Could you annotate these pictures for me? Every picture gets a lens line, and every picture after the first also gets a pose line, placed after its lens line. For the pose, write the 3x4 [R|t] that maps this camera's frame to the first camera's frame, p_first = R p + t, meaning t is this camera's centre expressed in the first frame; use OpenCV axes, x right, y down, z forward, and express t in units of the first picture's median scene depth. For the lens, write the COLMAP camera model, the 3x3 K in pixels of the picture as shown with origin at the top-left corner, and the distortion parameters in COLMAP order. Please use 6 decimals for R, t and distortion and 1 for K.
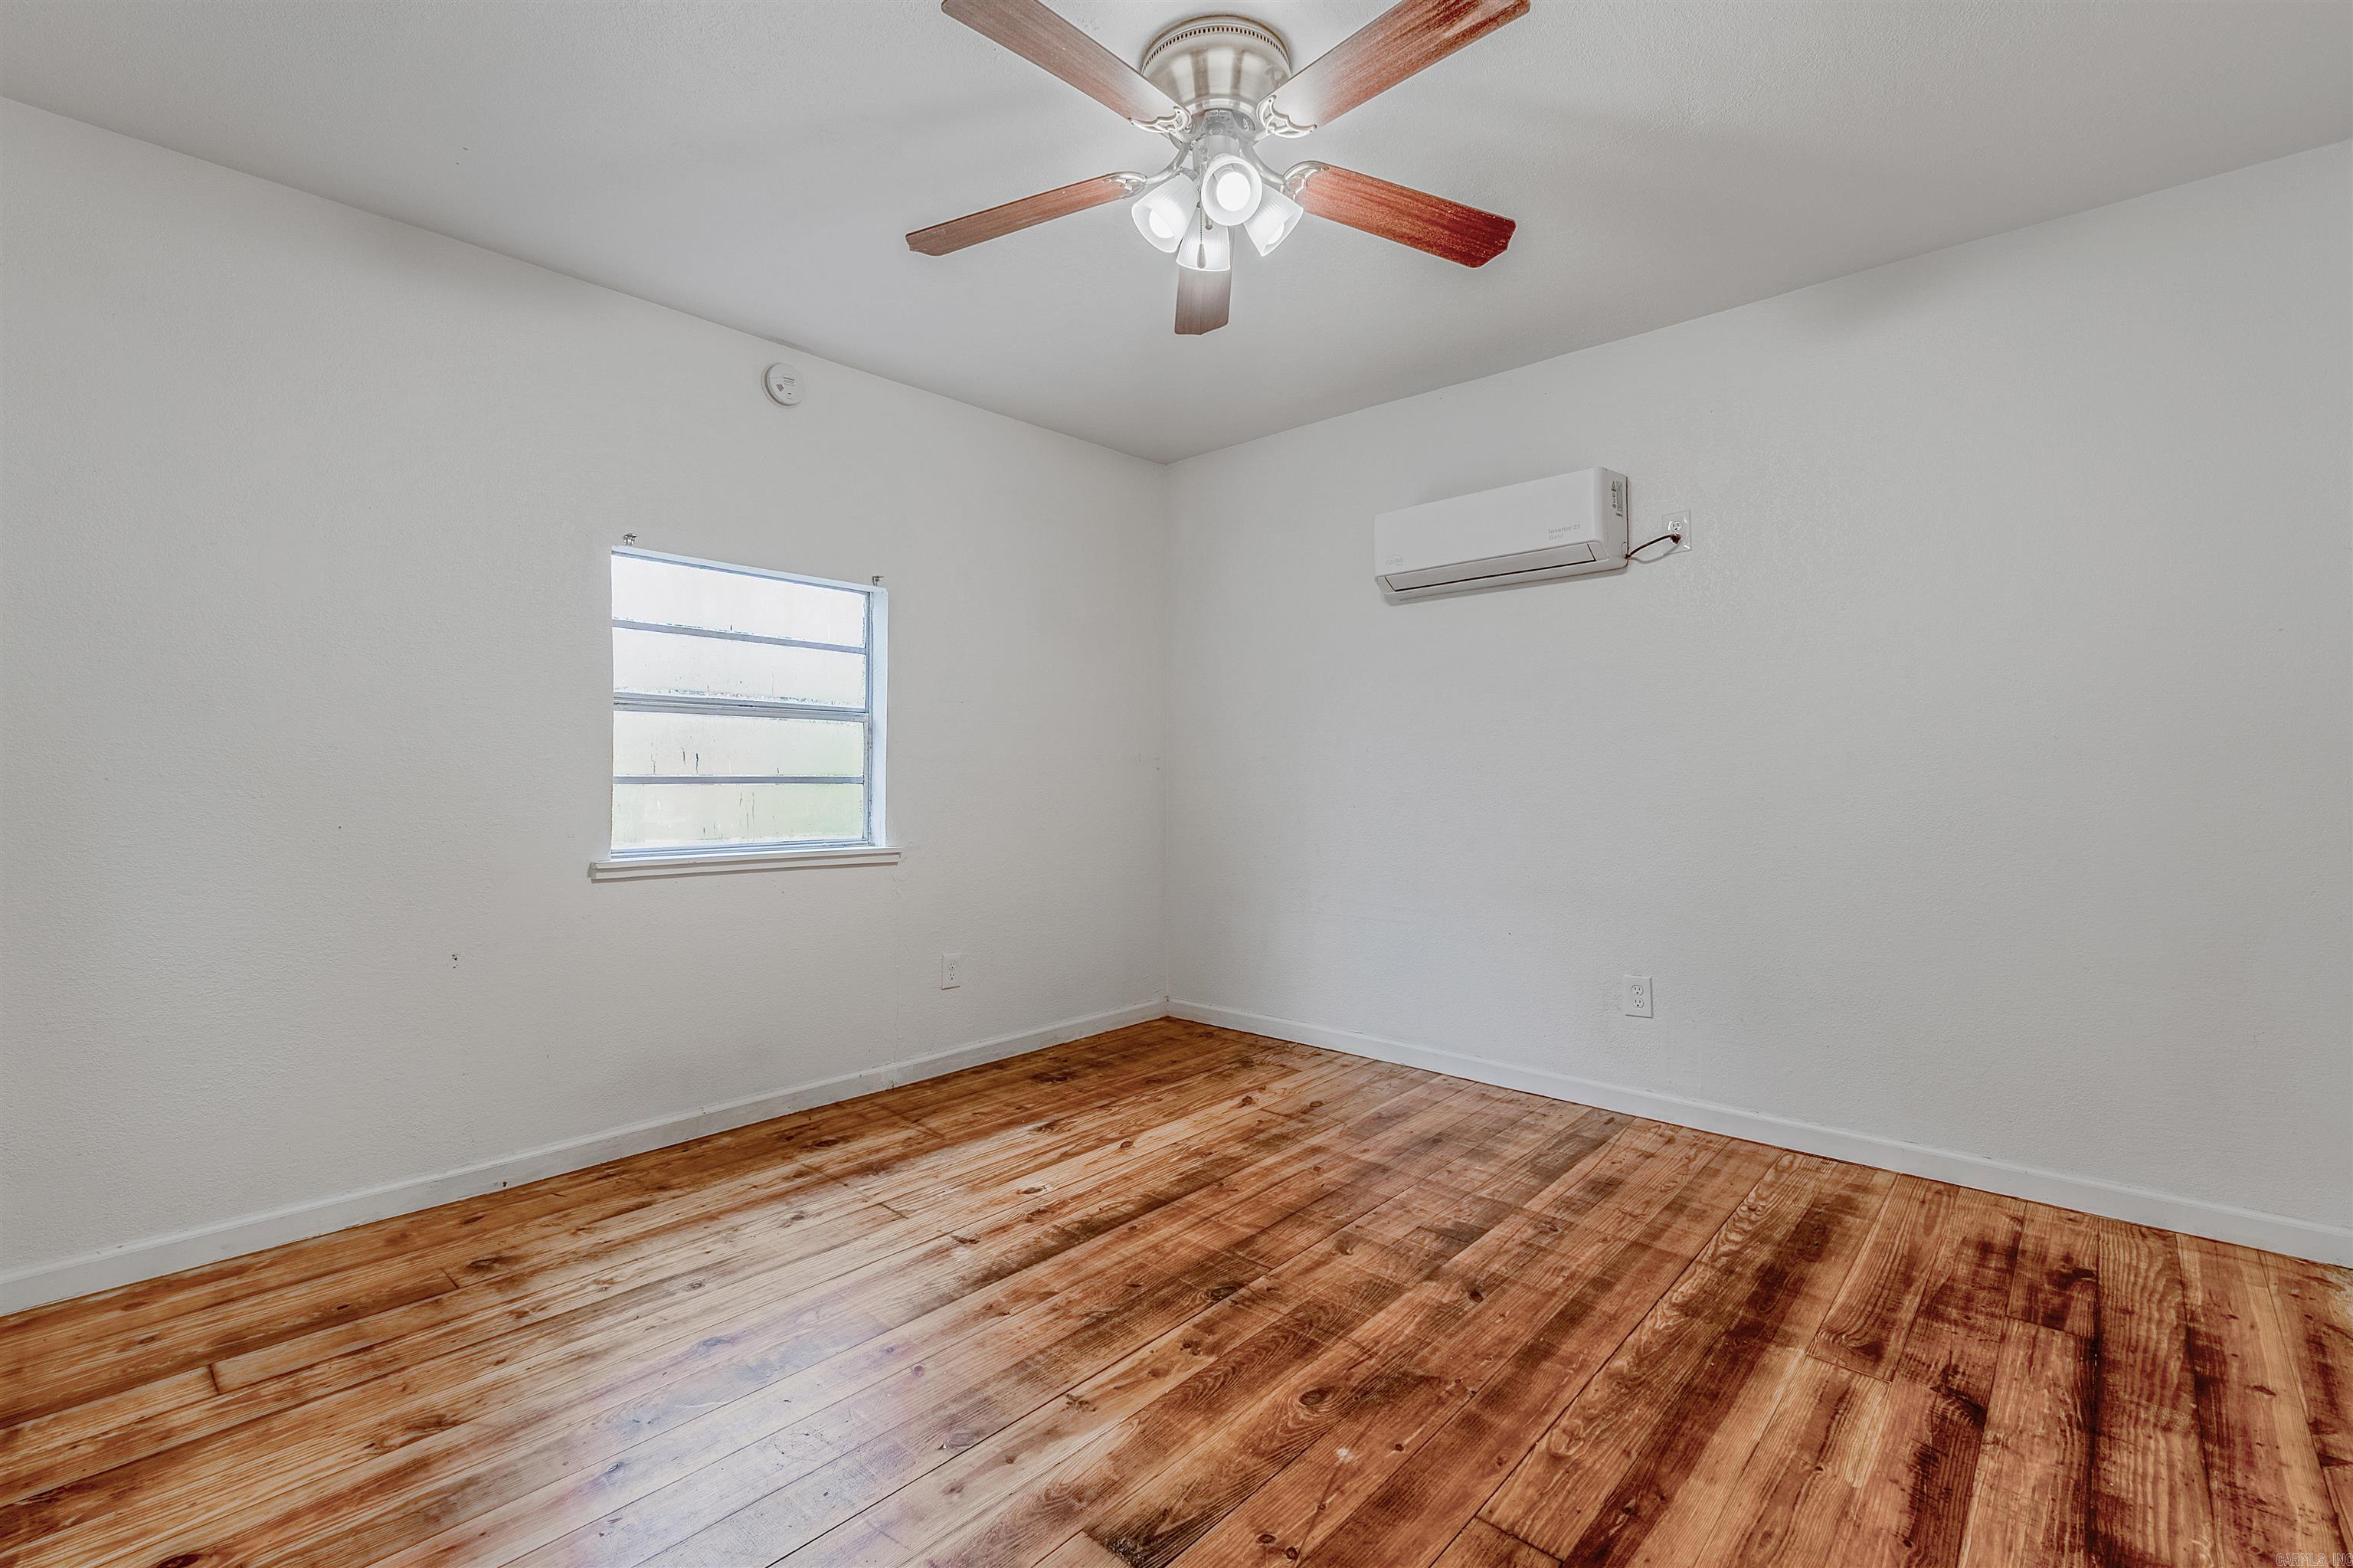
lens RADIAL K [[1002.3, 0, 1170.0], [0, 1002.3, 752.7], [0, 0, 1]] dist [-0.001412, -0.000026]
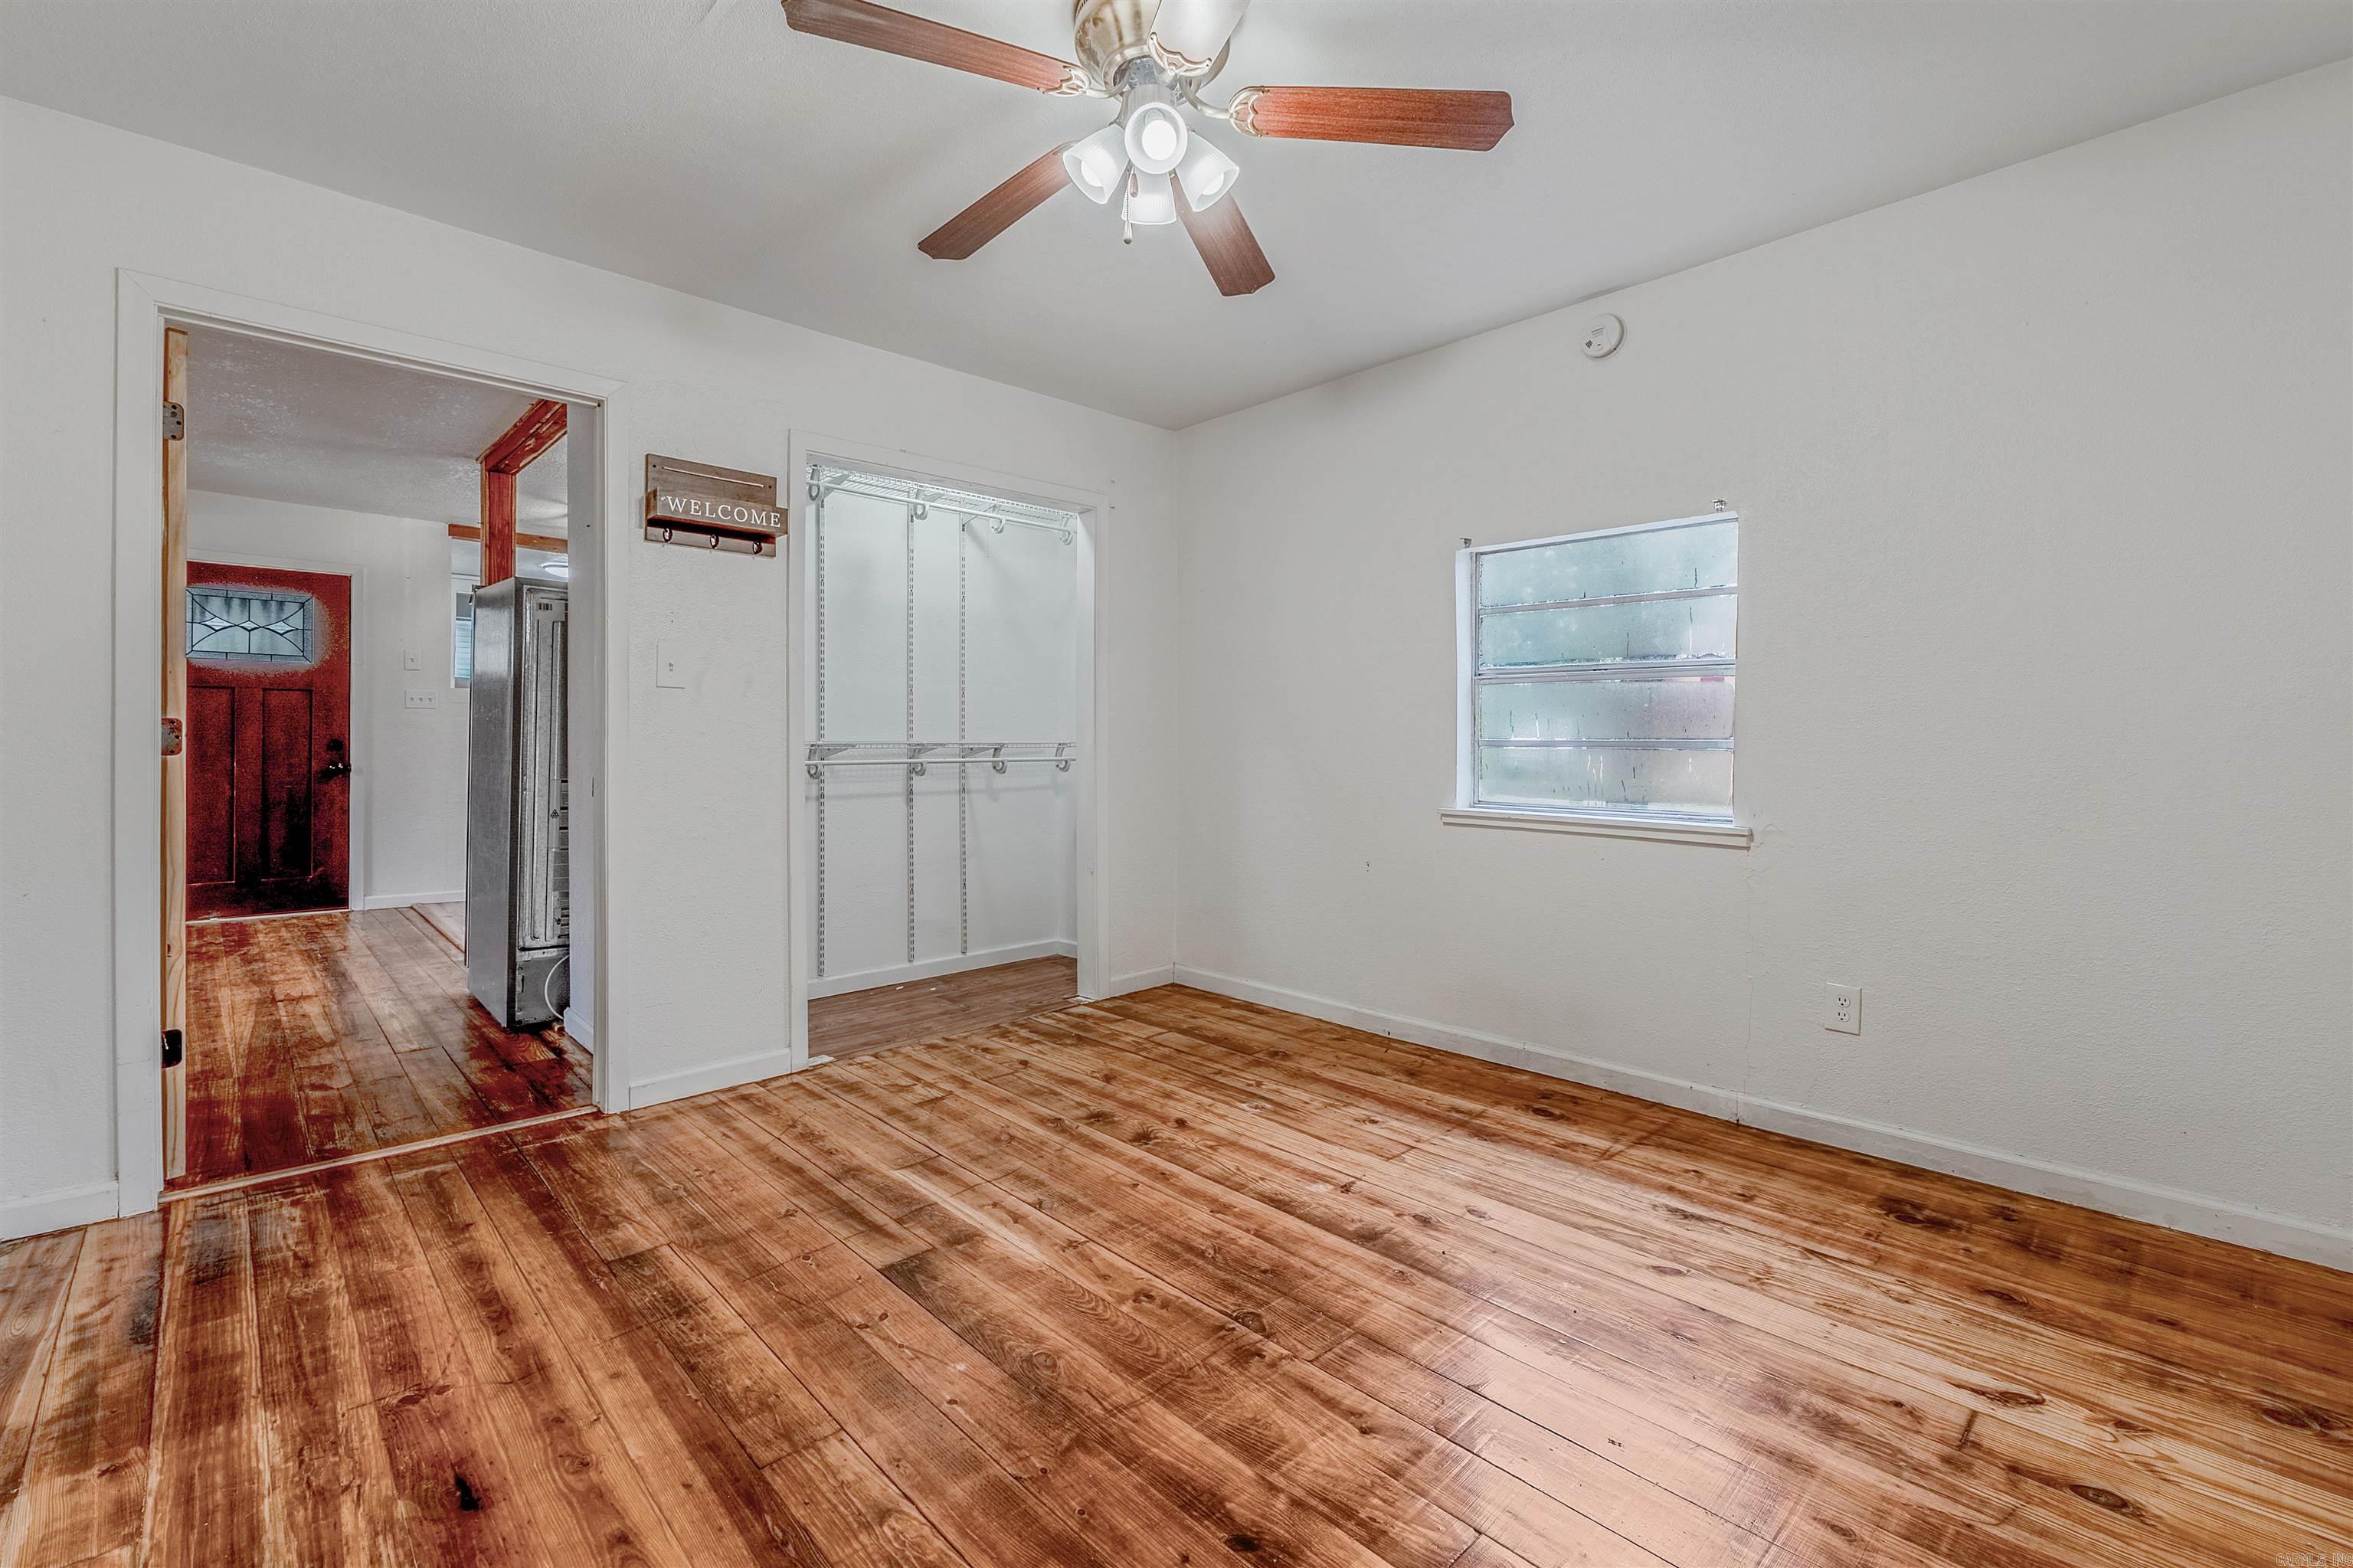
lens RADIAL K [[1014.7, 0, 1178.8], [0, 1014.7, 737.0], [0, 0, 1]] dist [-0.001245, -0.000092]
pose [[-0.055376, -0.004329, -0.998456, 0.888233], [0.023359, 0.999711, -0.005630, 0.023596], [0.998192, -0.023635, -0.055259, 0.930388]]
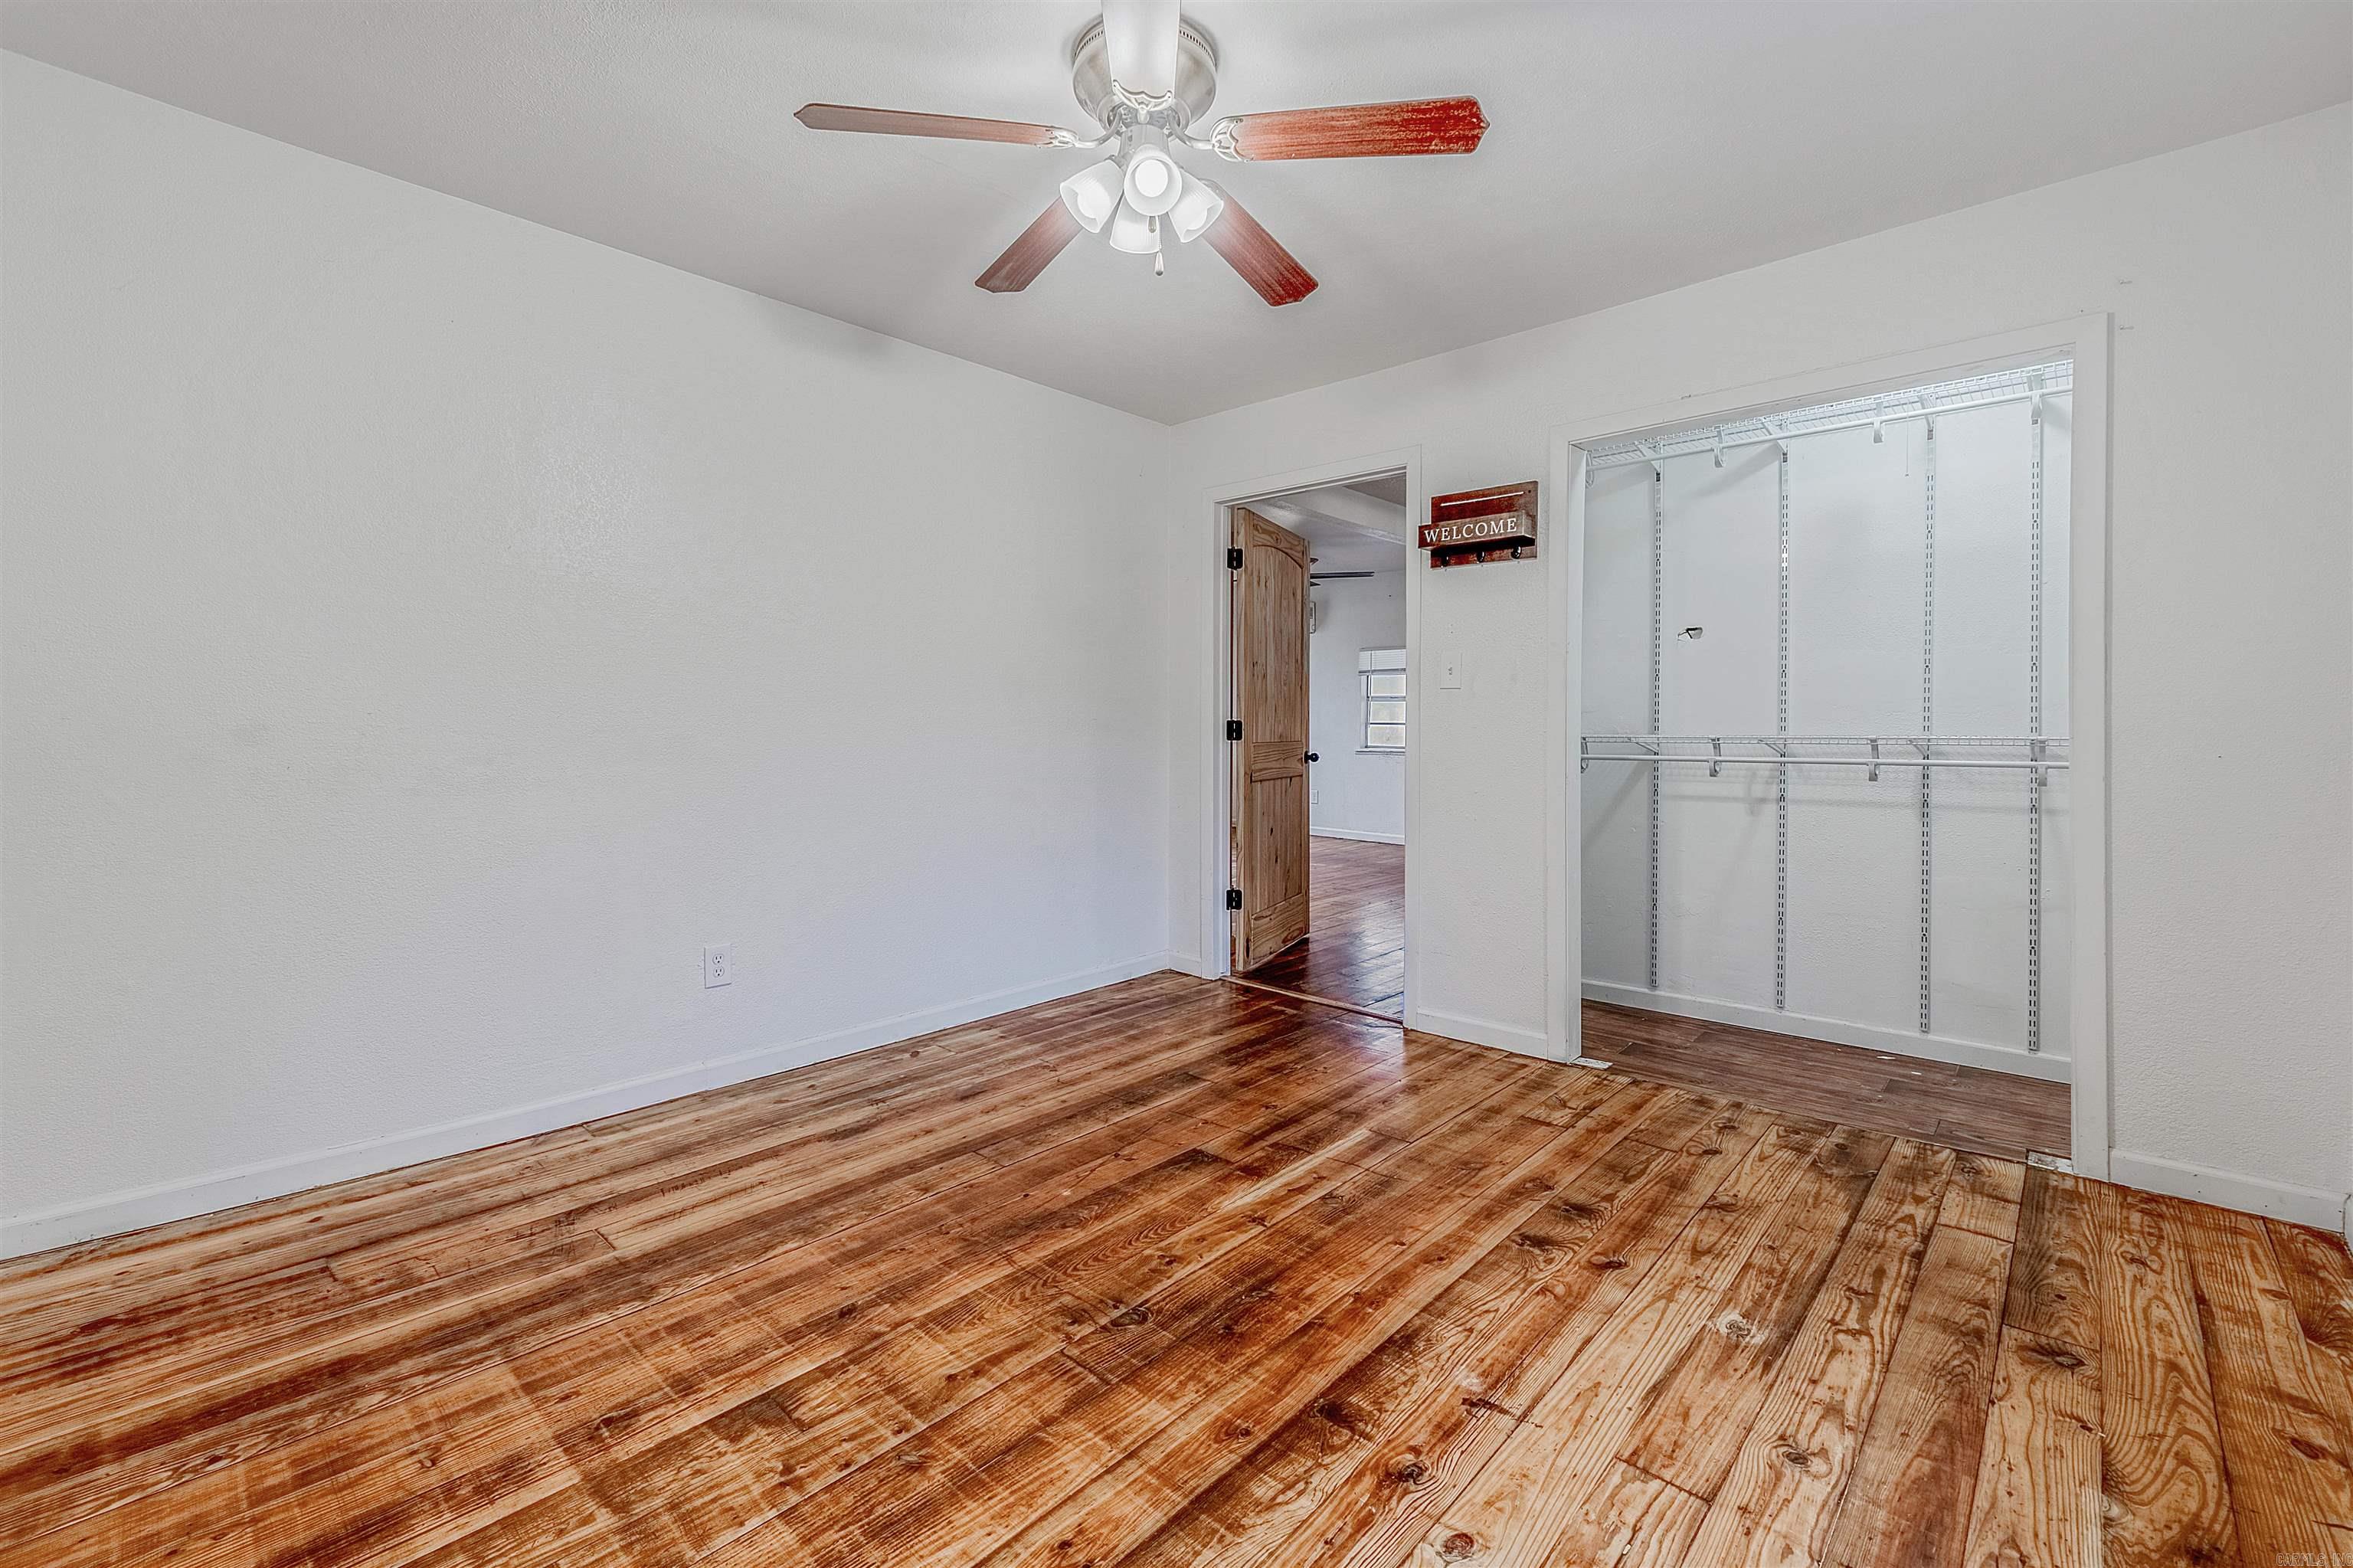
lens RADIAL K [[1014.7, 0, 1178.8], [0, 1014.7, 737.0], [0, 0, 1]] dist [-0.001245, -0.000092]
pose [[-0.999987, -0.001876, -0.004817, 0.011457], [-0.001791, 0.999843, -0.017604, 0.038861], [0.004849, -0.017595, -0.999833, 1.775190]]
